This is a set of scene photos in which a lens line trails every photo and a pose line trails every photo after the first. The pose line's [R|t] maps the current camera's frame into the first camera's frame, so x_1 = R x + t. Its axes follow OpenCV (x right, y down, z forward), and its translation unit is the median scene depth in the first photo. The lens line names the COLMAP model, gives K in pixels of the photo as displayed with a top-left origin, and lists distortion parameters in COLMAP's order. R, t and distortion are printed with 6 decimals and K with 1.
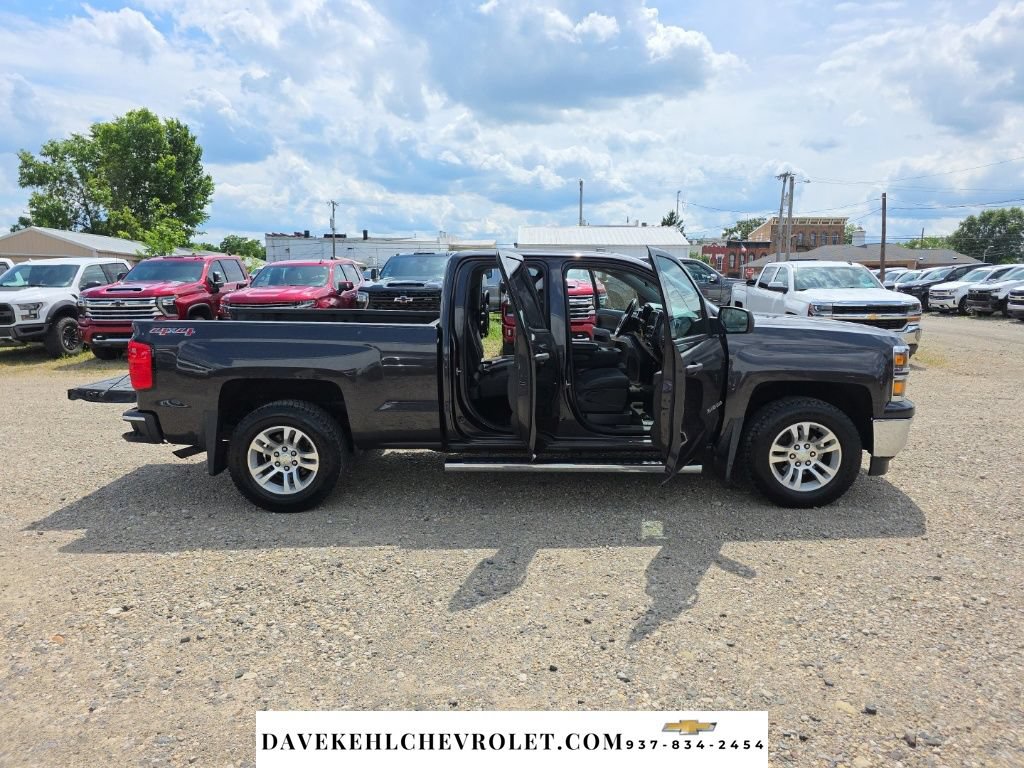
lens RADIAL K [[692.6, 0, 511.2], [0, 692.6, 400.4], [0, 0, 1]] dist [0.039748, -0.005361]
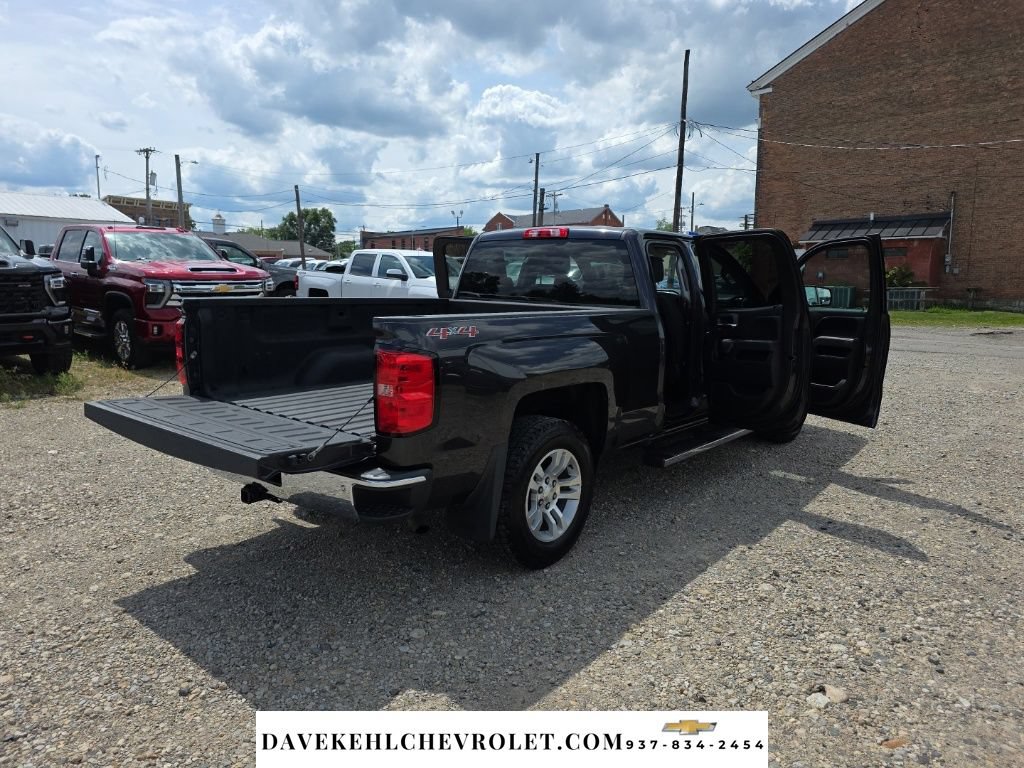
lens RADIAL K [[728.2, 0, 518.3], [0, 728.2, 379.5], [0, 0, 1]] dist [0.043172, -0.037297]
pose [[0.621943, -0.108265, 0.775542, -0.395770], [0.123736, 0.991541, 0.039188, -0.030293], [-0.773225, 0.071590, 0.630078, 0.219933]]
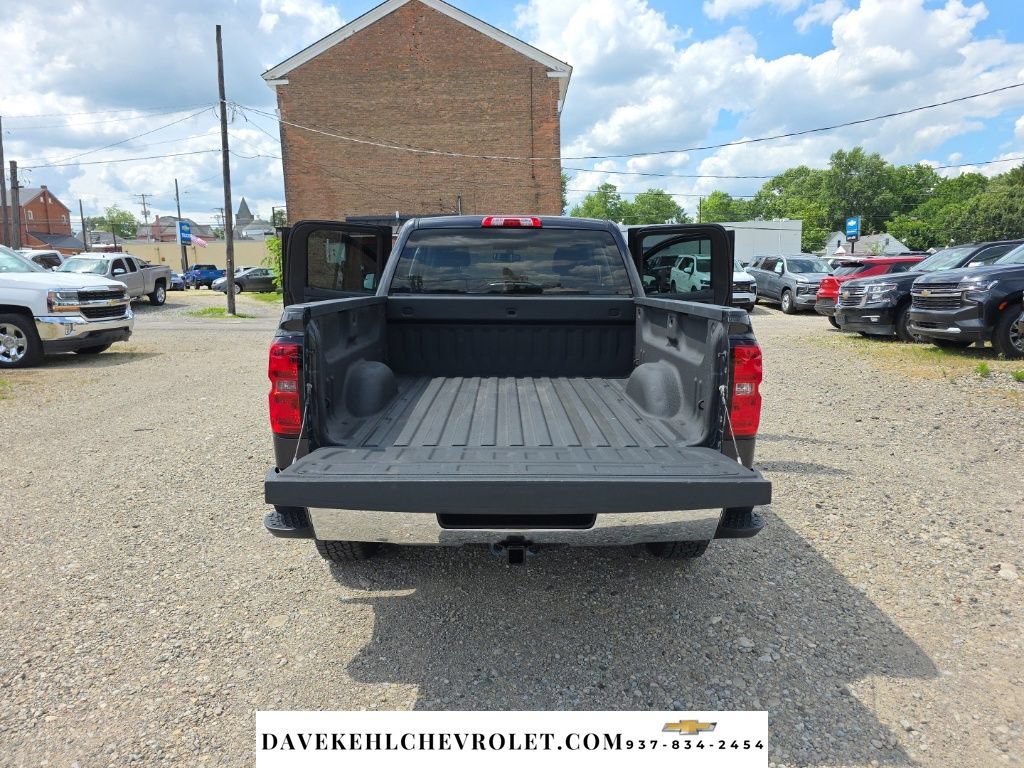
lens RADIAL K [[728.2, 0, 518.3], [0, 728.2, 379.5], [0, 0, 1]] dist [0.043172, -0.037297]
pose [[-0.027199, -0.149775, 0.988346, -0.451266], [0.169923, 0.973630, 0.152221, -0.068278], [-0.985082, 0.172083, -0.001031, 0.472461]]
